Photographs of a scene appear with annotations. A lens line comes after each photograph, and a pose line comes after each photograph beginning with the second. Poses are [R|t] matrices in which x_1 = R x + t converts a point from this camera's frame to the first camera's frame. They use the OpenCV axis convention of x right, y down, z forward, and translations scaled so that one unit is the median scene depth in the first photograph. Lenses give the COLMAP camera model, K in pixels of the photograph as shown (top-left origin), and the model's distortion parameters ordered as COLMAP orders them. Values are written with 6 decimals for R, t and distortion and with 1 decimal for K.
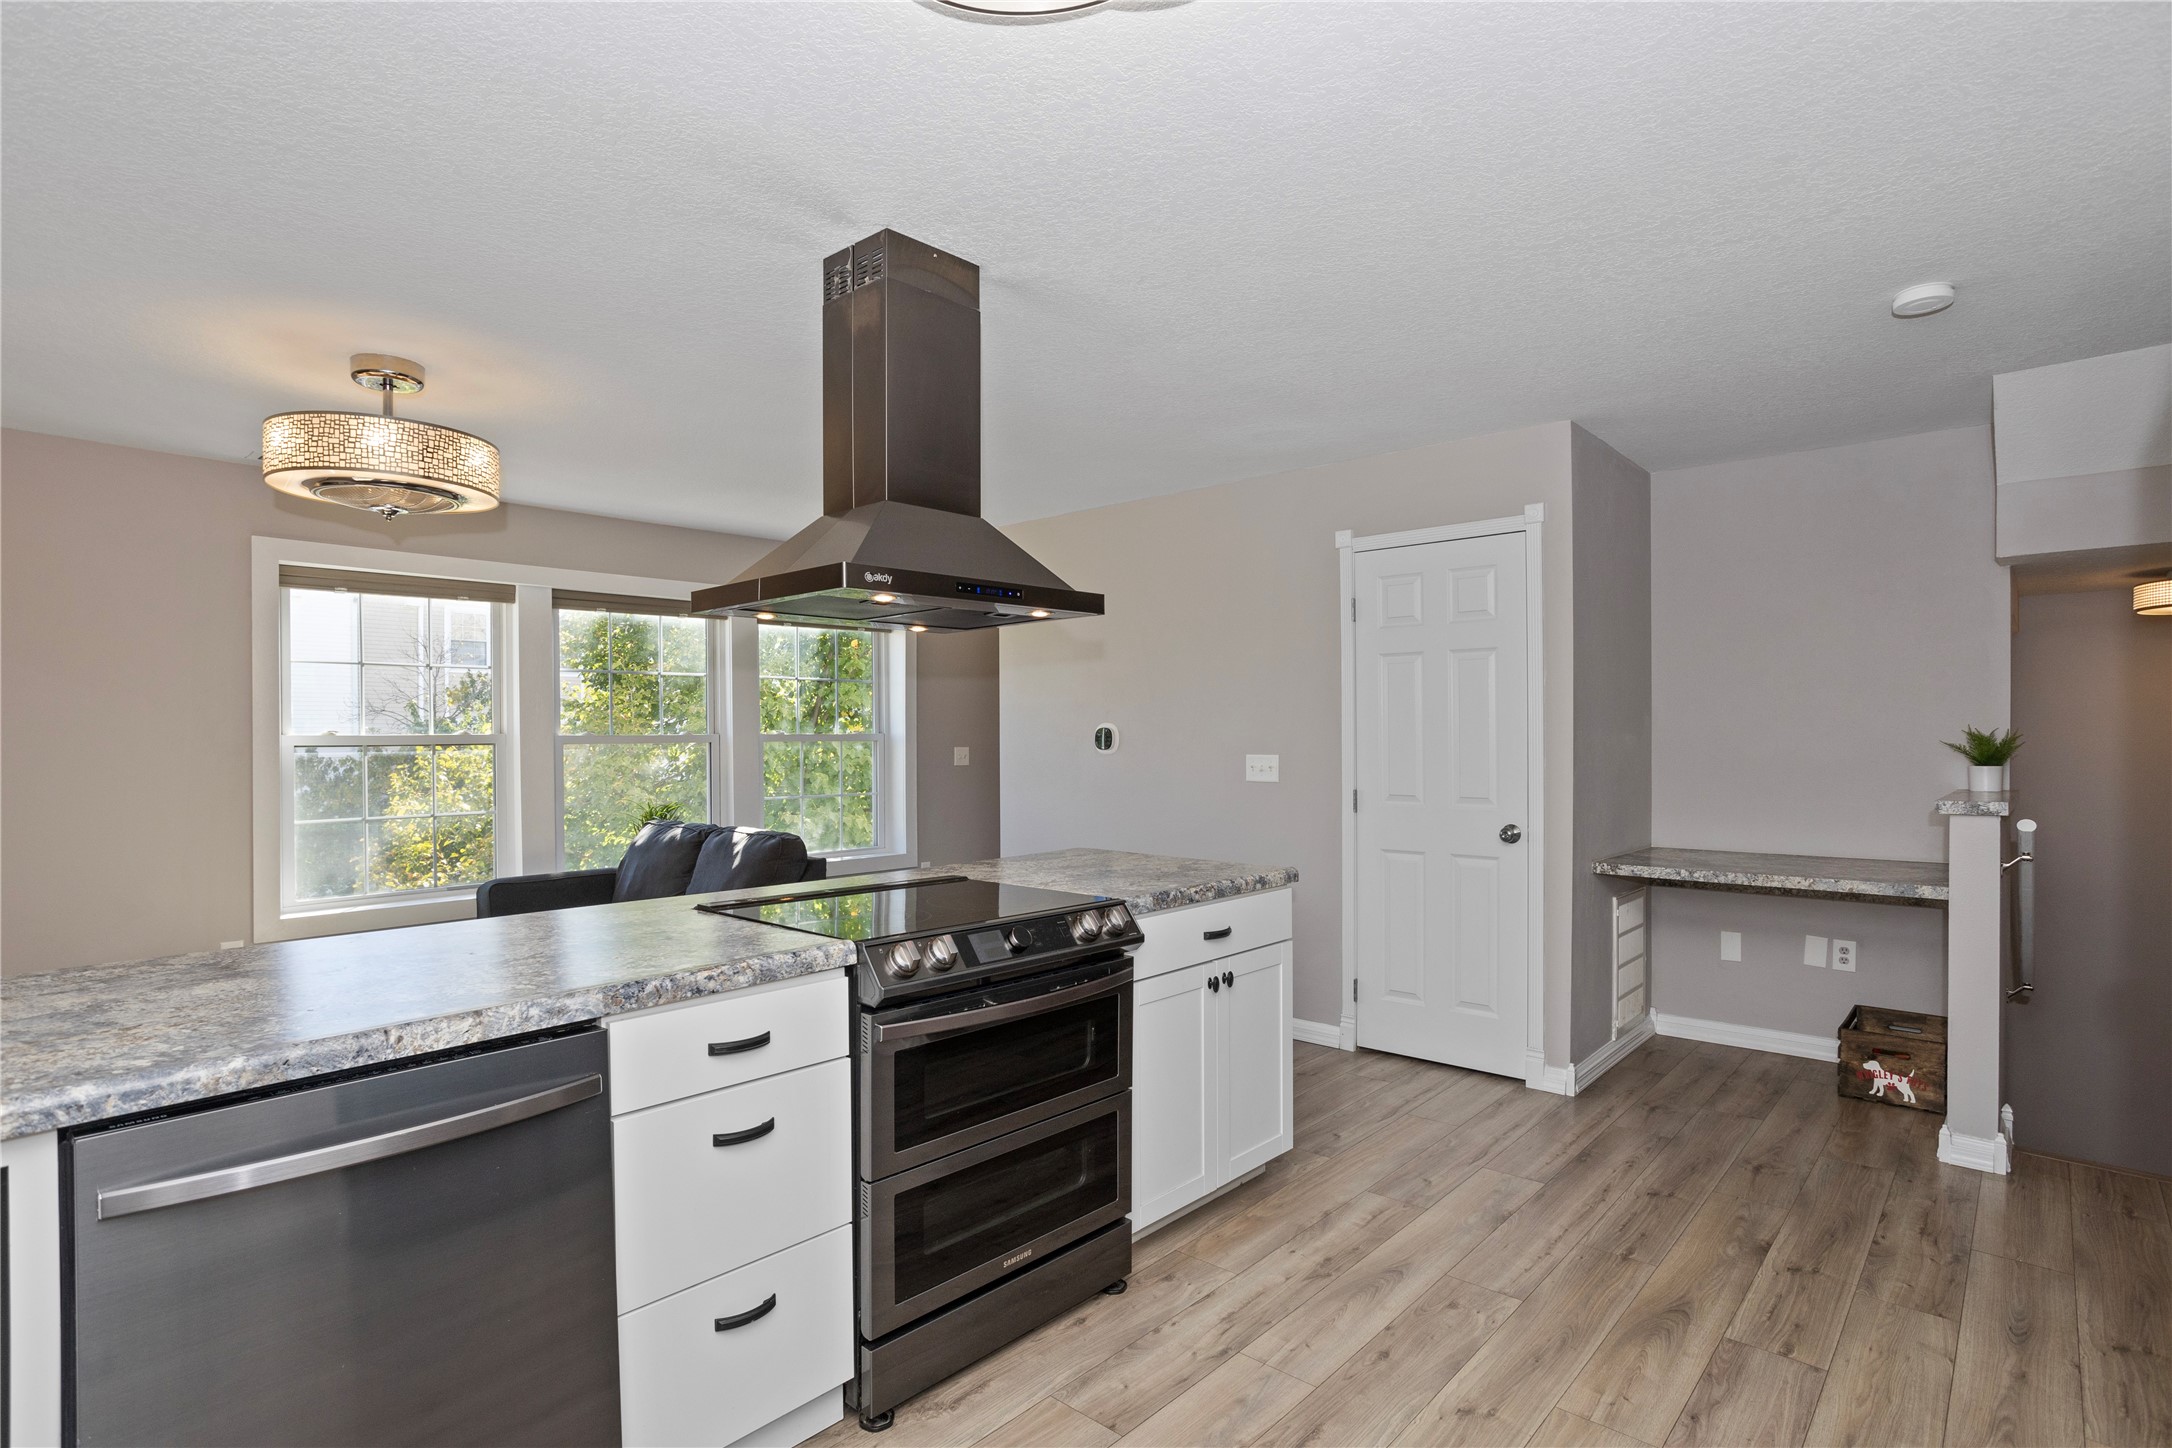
lens RADIAL K [[1081.1, 0, 1088.4], [0, 1081.1, 735.9], [0, 0, 1]] dist [-0.045266, 0.021764]
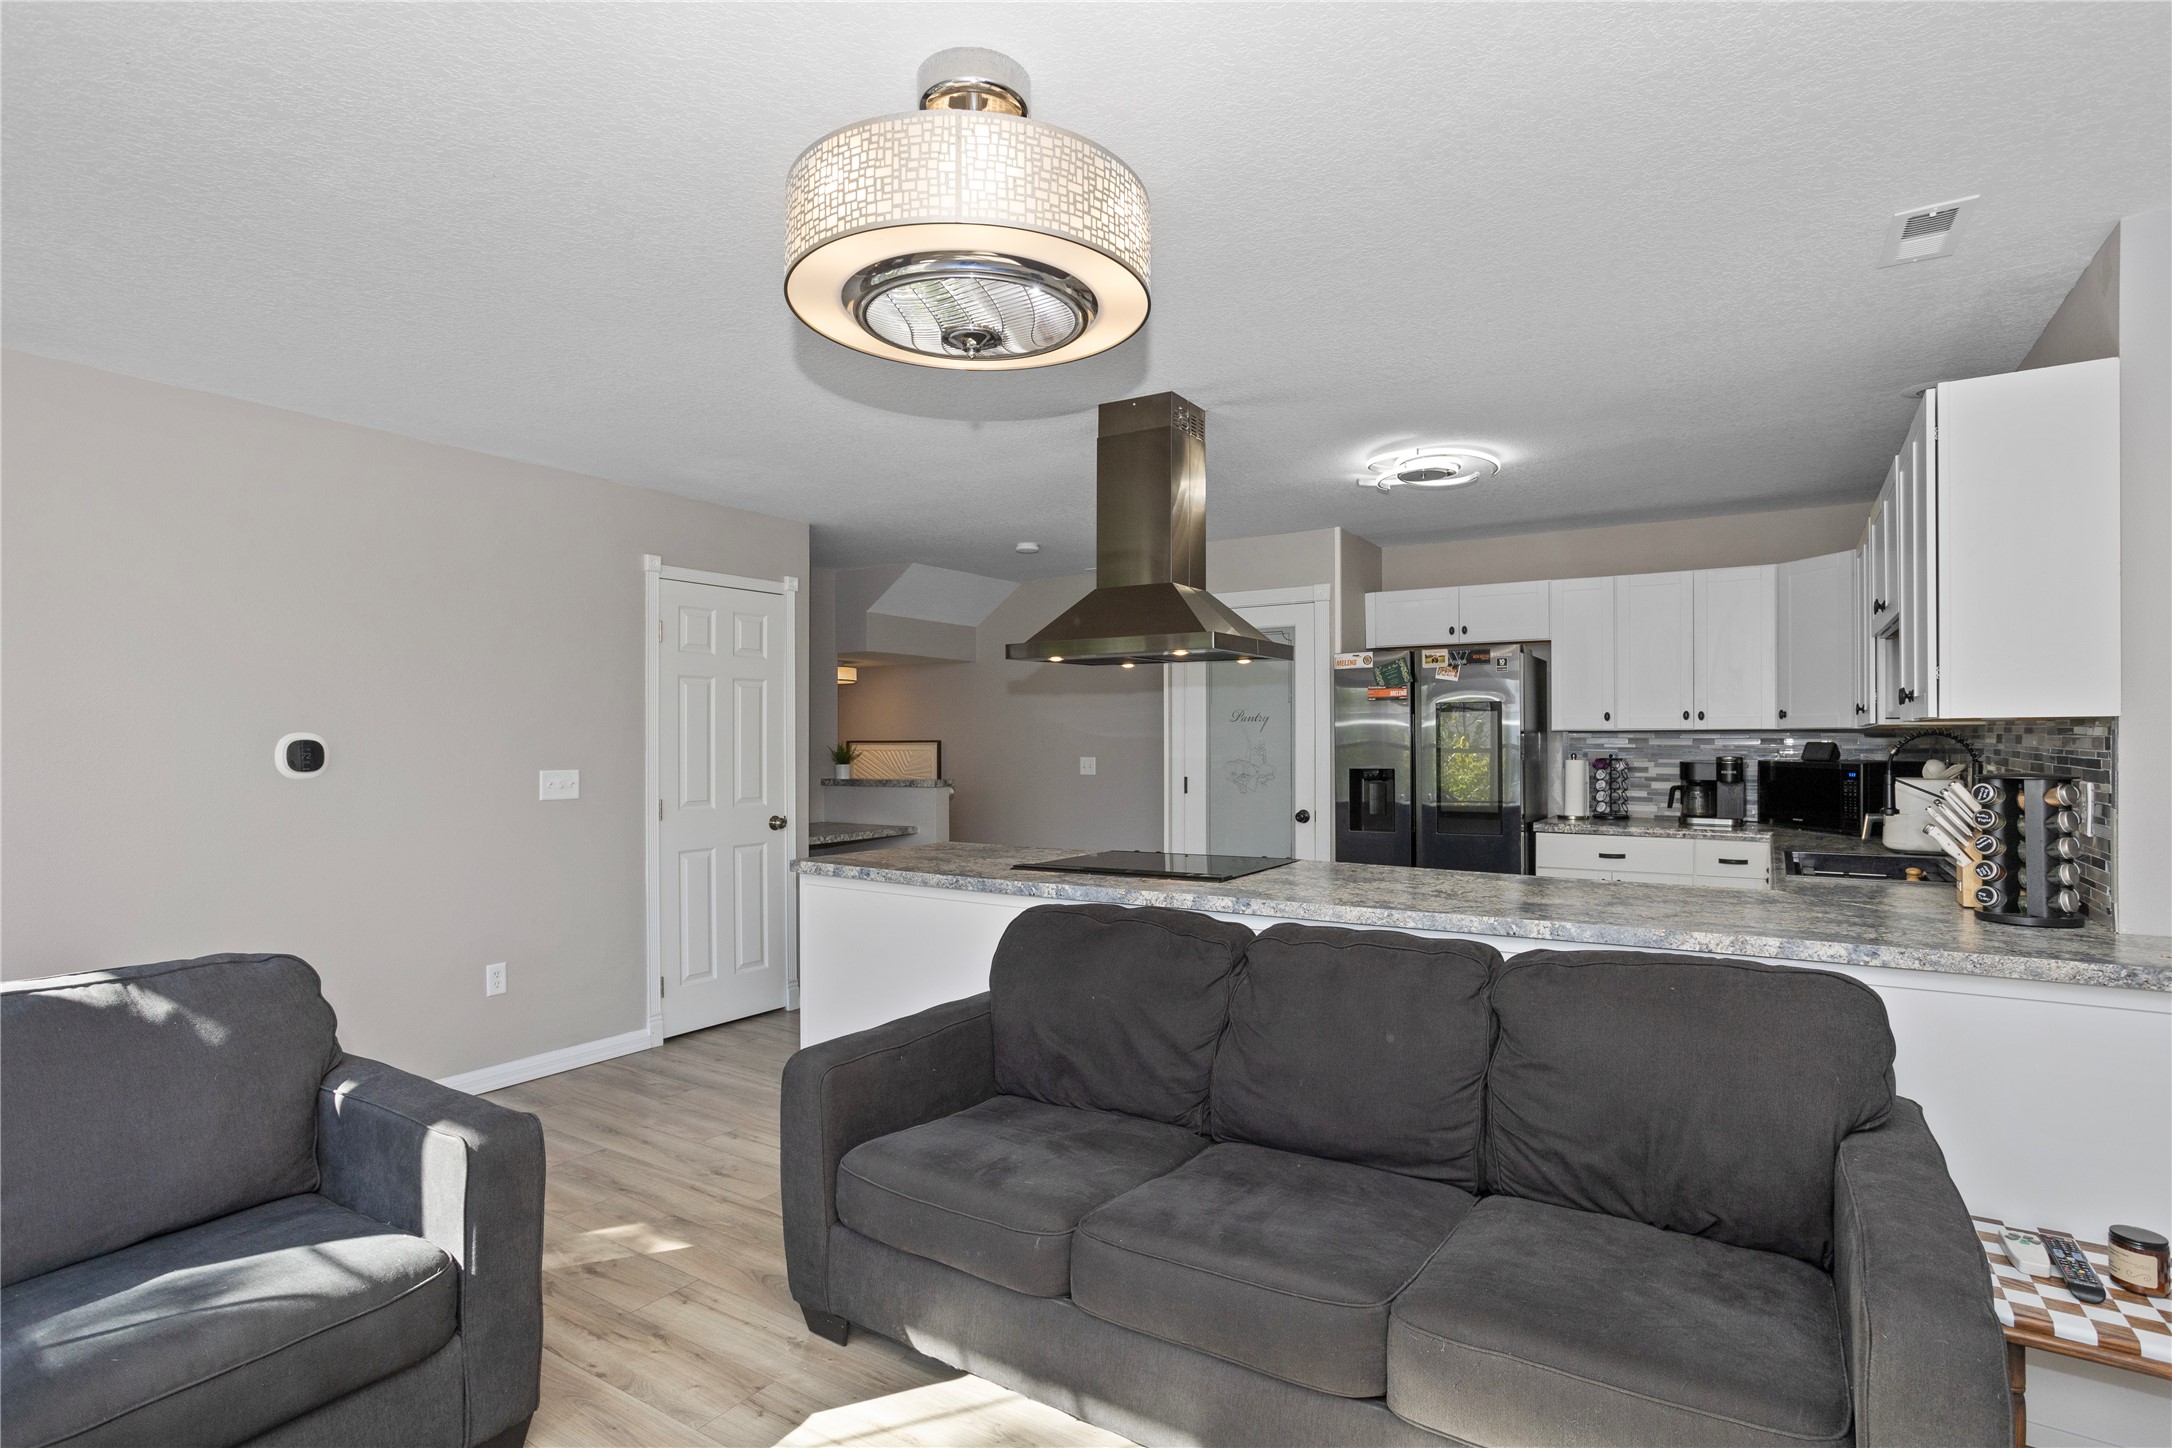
lens RADIAL K [[1081.1, 0, 1127.3], [0, 1081.1, 743.4], [0, 0, 1]] dist [-0.045266, 0.021764]
pose [[-0.190069, 0.000247, 0.981771, -1.285428], [0.005790, 0.999983, 0.000870, -0.006625], [-0.981754, 0.005850, -0.190067, 1.083887]]
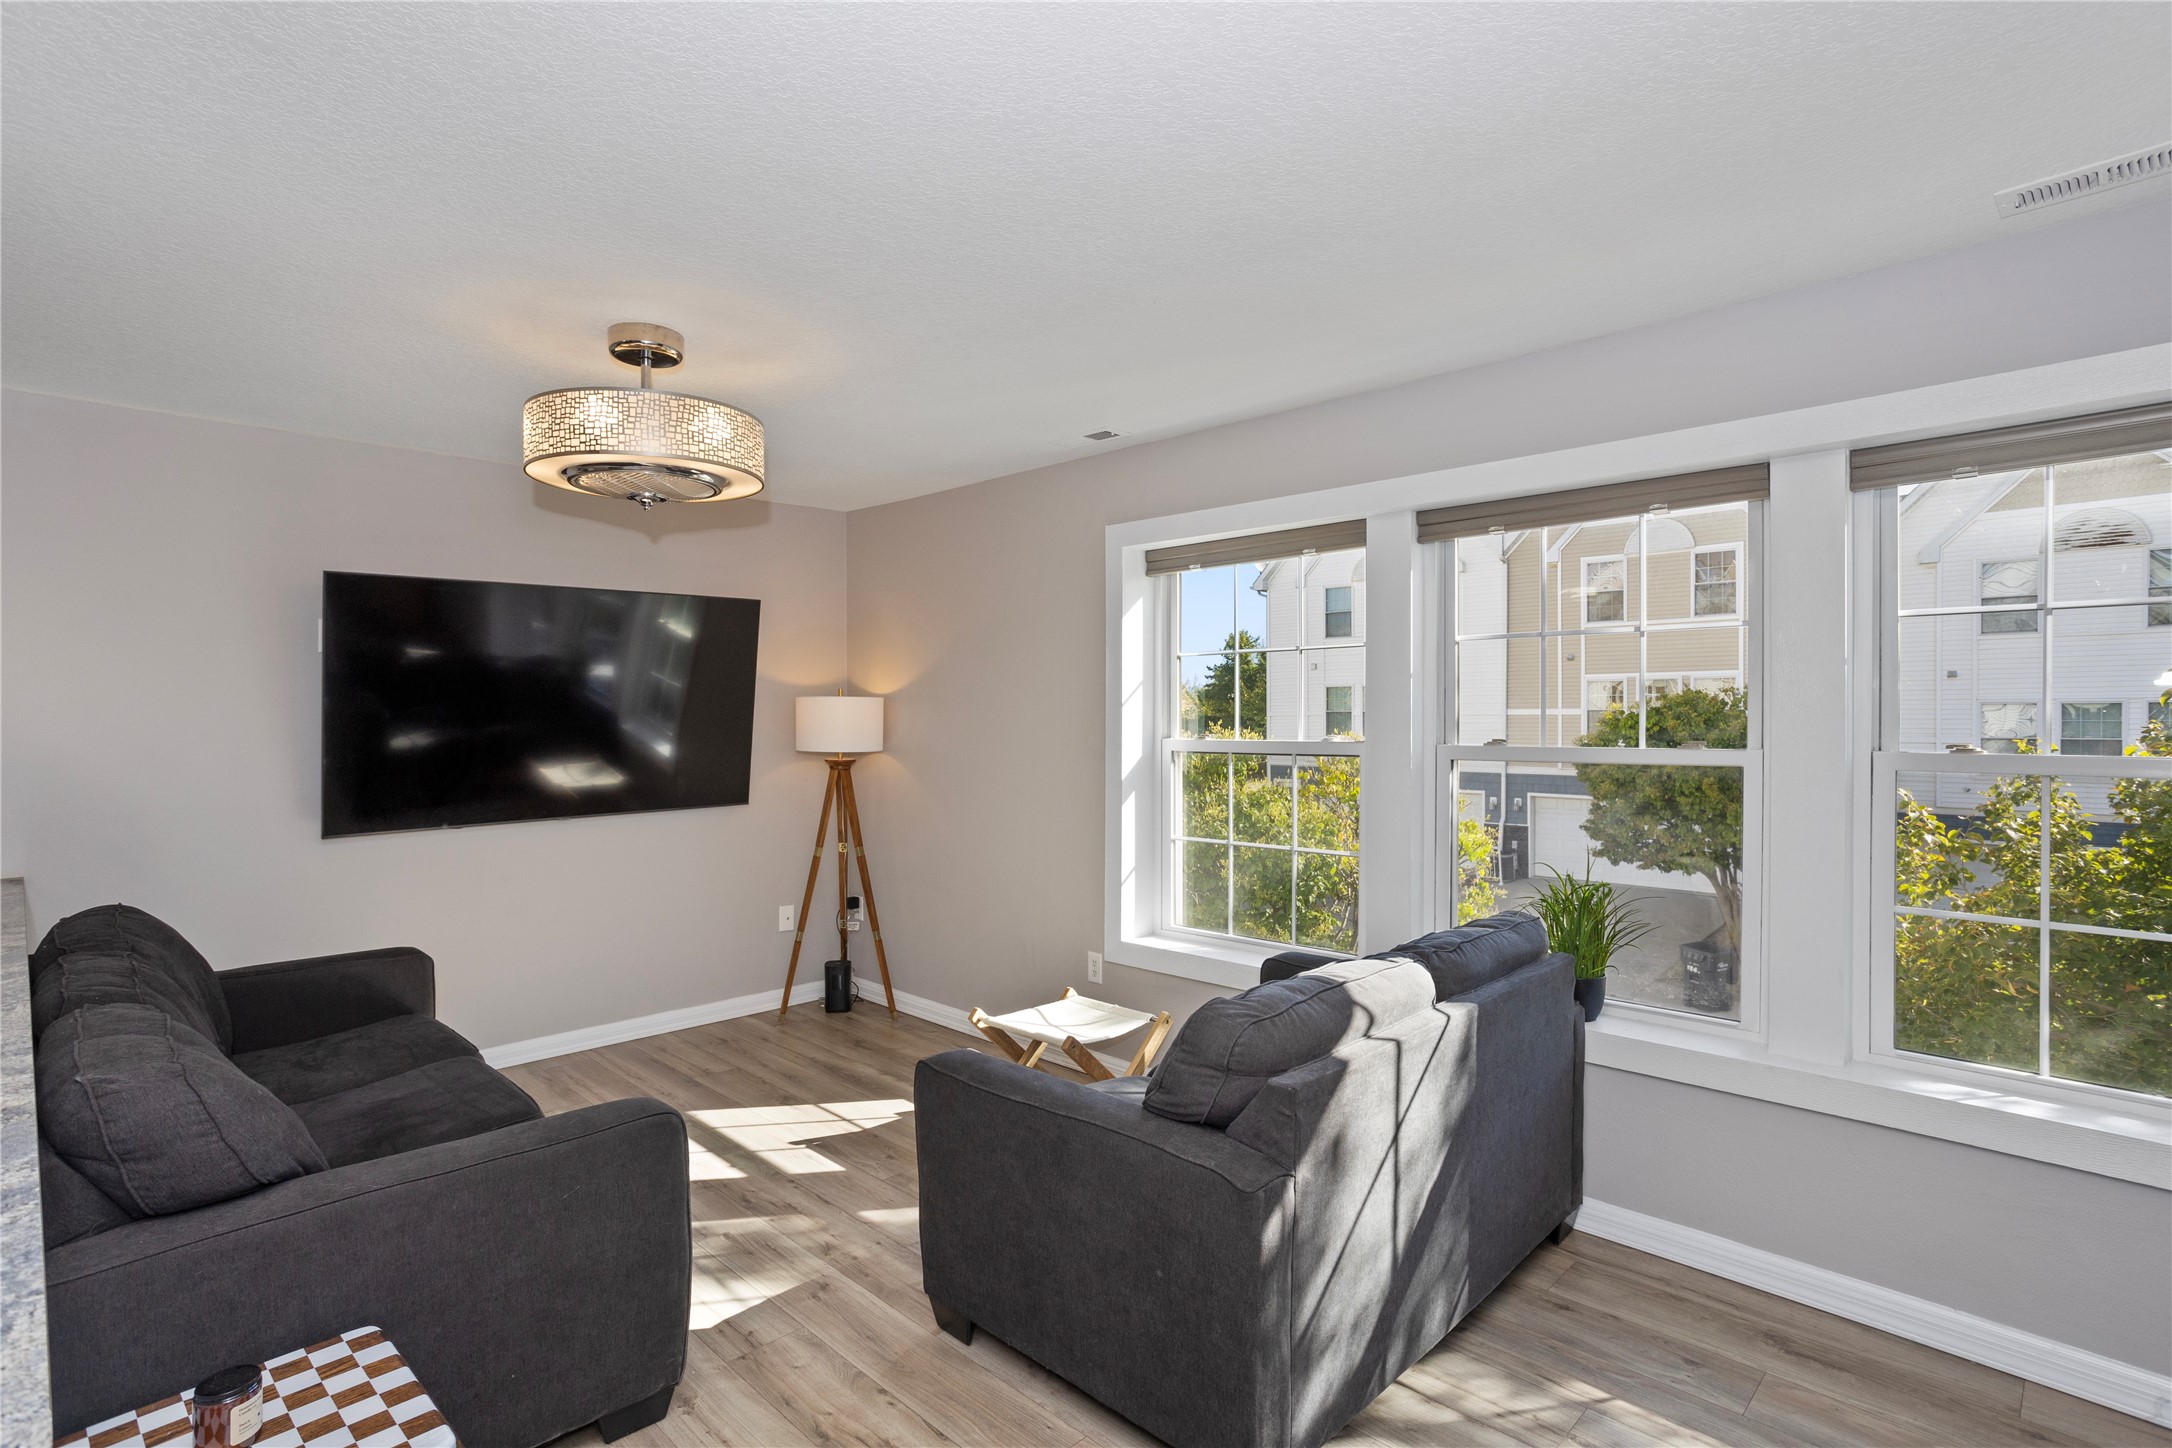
lens RADIAL K [[1064.8, 0, 1099.0], [0, 1064.8, 732.3], [0, 0, 1]] dist [-0.027150, 0.011896]
pose [[-0.032949, 0.016661, -0.999318, 0.230396], [0.001445, 0.999861, 0.016622, -0.036008], [0.999456, -0.000896, -0.032968, 1.481628]]
